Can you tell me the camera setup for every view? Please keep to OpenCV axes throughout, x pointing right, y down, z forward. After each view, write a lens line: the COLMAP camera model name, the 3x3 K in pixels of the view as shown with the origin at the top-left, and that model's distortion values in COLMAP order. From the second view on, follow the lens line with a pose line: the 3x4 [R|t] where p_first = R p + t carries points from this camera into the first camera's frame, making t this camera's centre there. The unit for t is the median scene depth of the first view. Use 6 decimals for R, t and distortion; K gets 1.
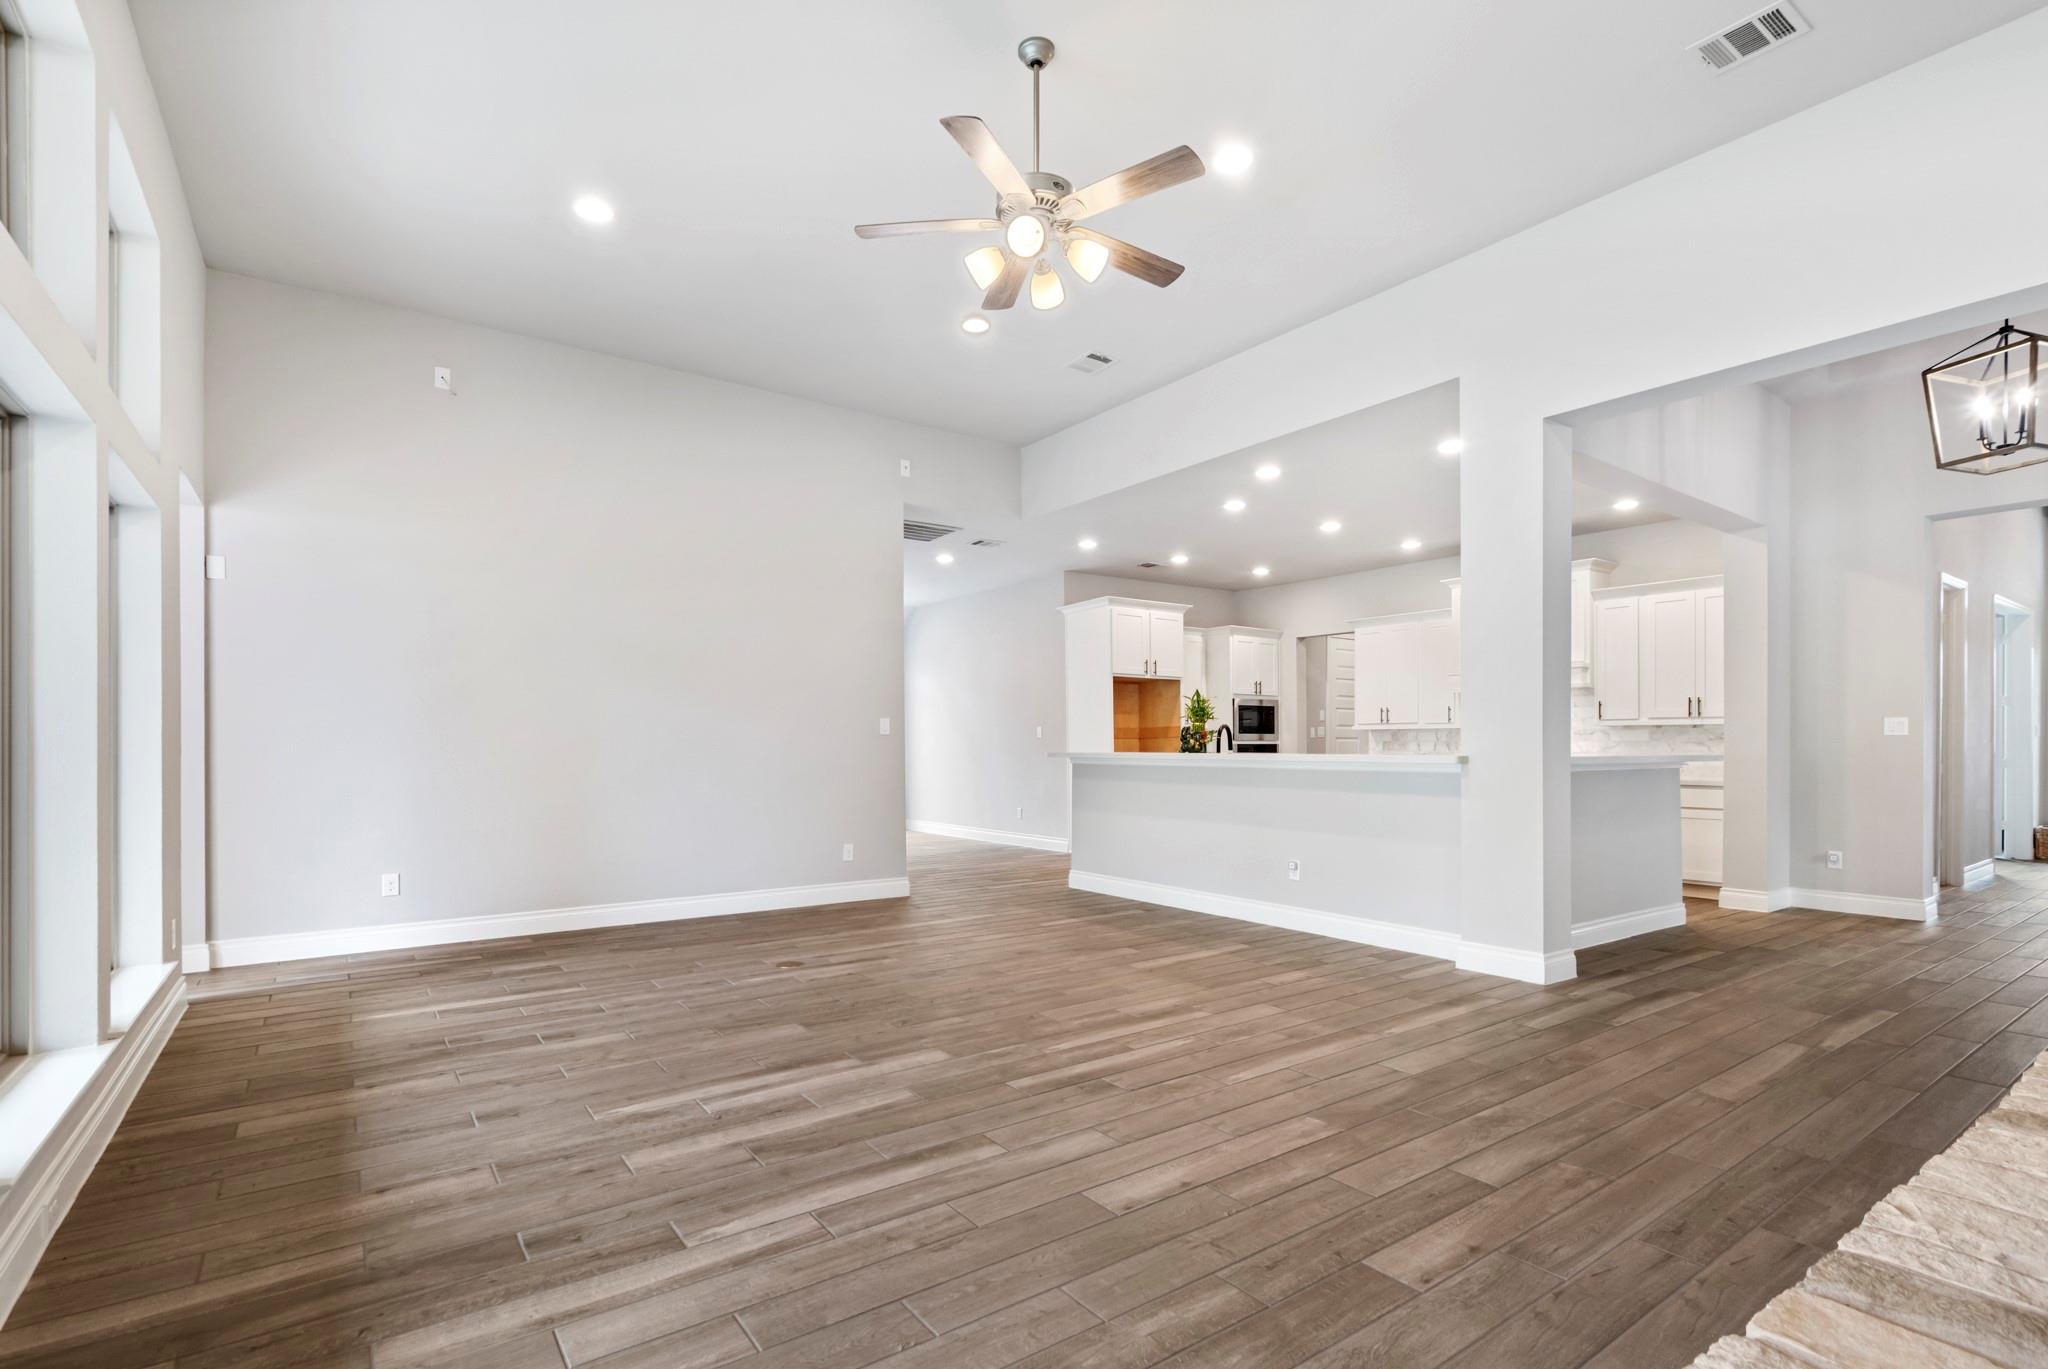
lens RADIAL K [[963.0, 0, 1014.6], [0, 963.0, 716.0], [0, 0, 1]] dist [-0.001175, -0.001170]
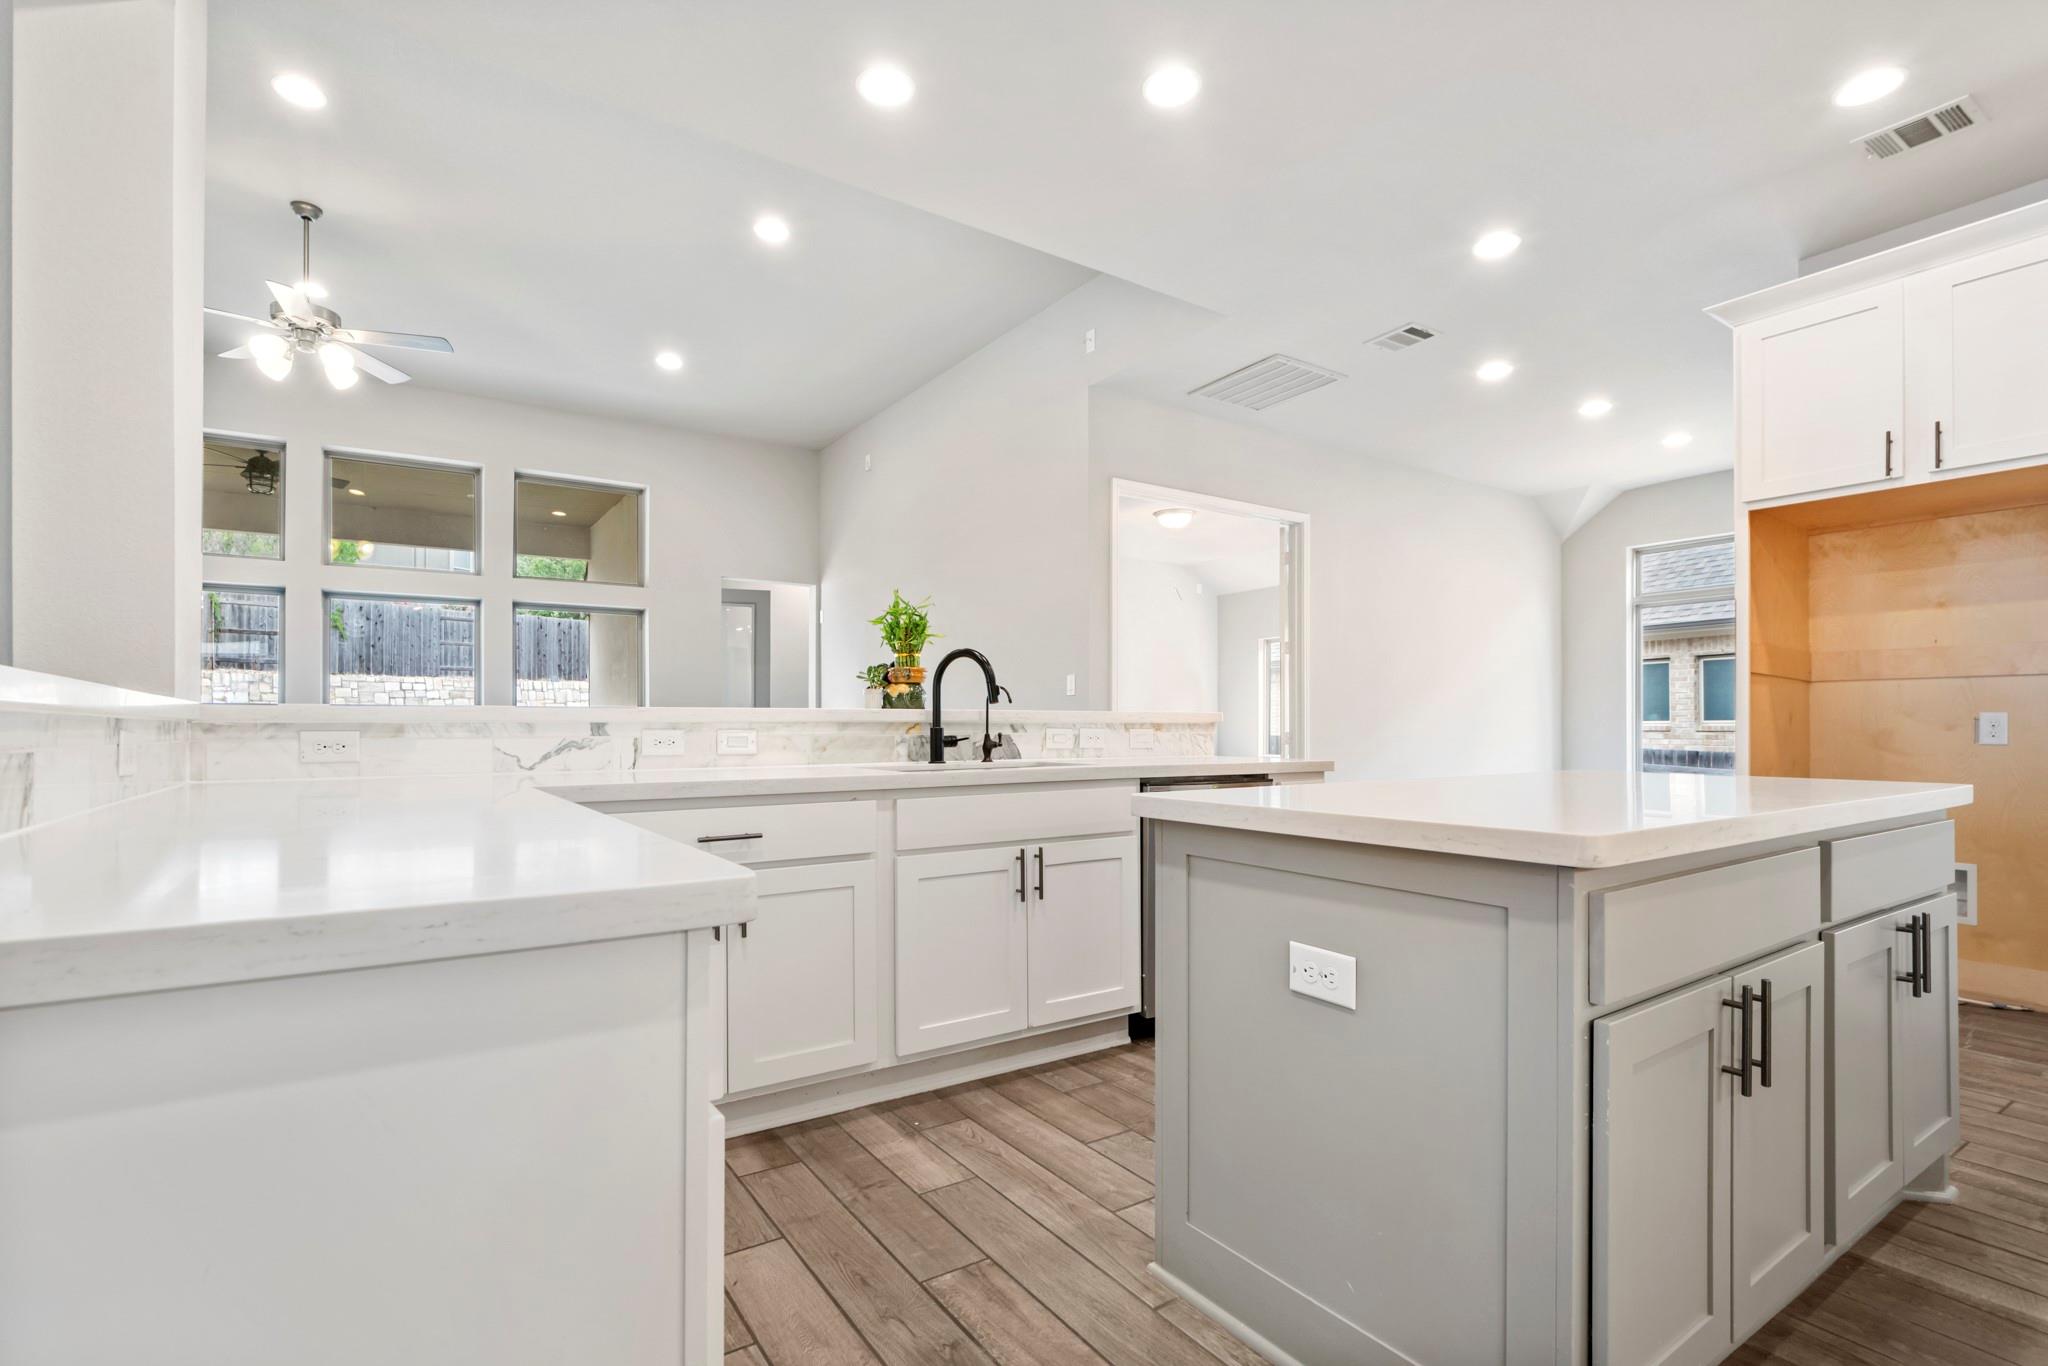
lens RADIAL K [[963.0, 0, 1014.6], [0, 963.0, 714.5], [0, 0, 1]] dist [-0.001175, -0.001170]
pose [[-0.026304, -0.015294, -0.999537, 1.372886], [0.032145, 0.999353, -0.016137, 0.095818], [0.999137, -0.032554, -0.025795, 2.068930]]
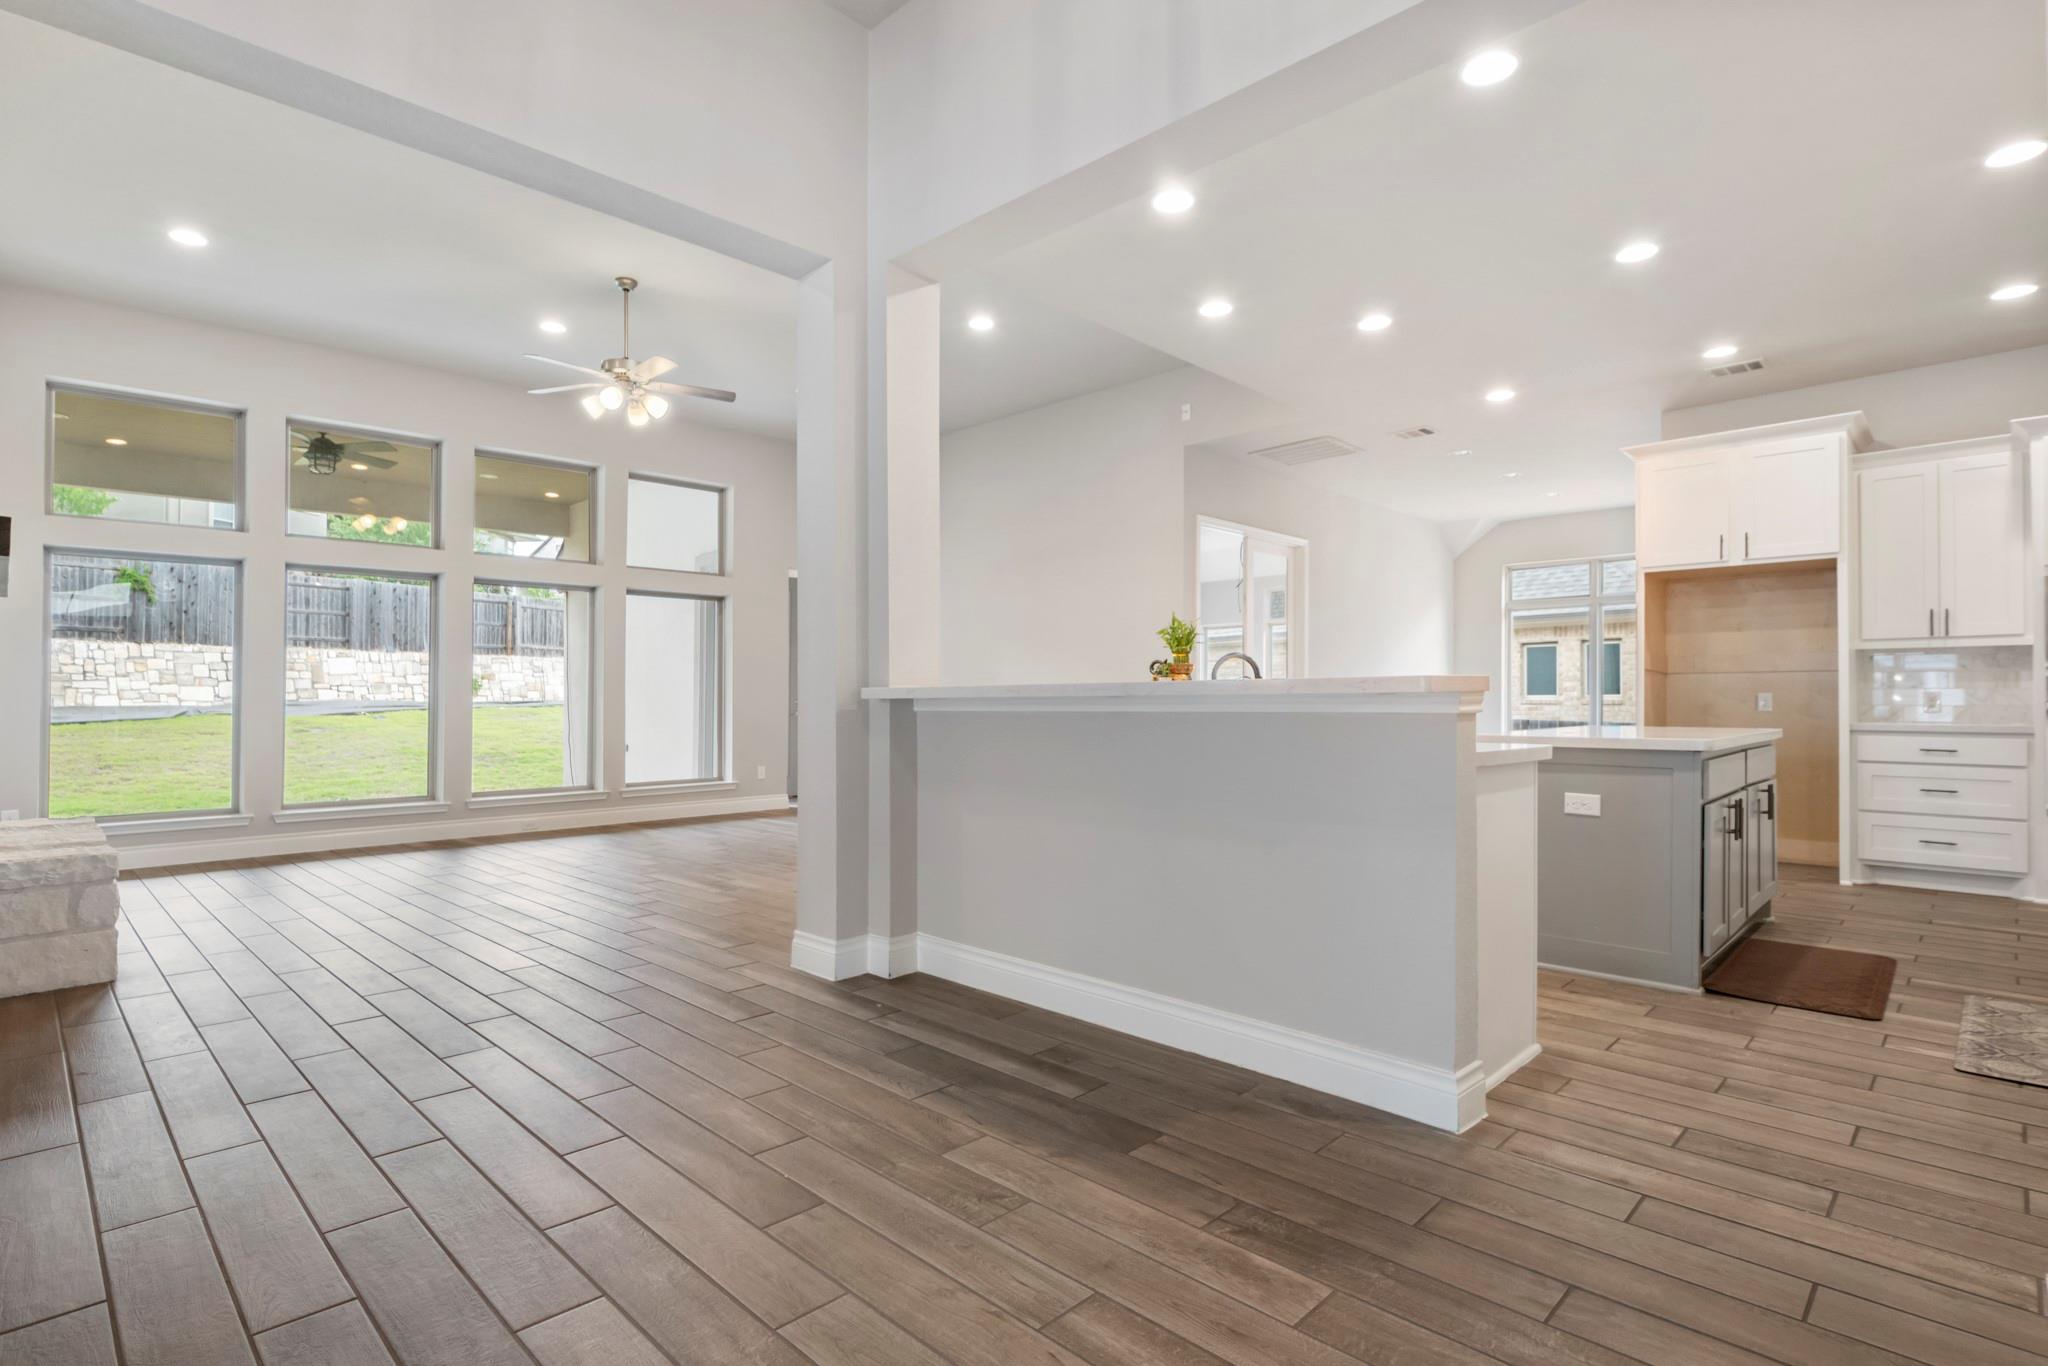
lens RADIAL K [[1007.6, 0, 1032.9], [0, 1007.6, 695.3], [0, 0, 1]] dist [-0.001238, -0.001688]
pose [[0.186763, -0.008186, -0.982371, 1.913798], [0.033810, 0.999426, -0.001900, 0.072336], [0.981823, -0.032859, 0.186933, 1.388516]]
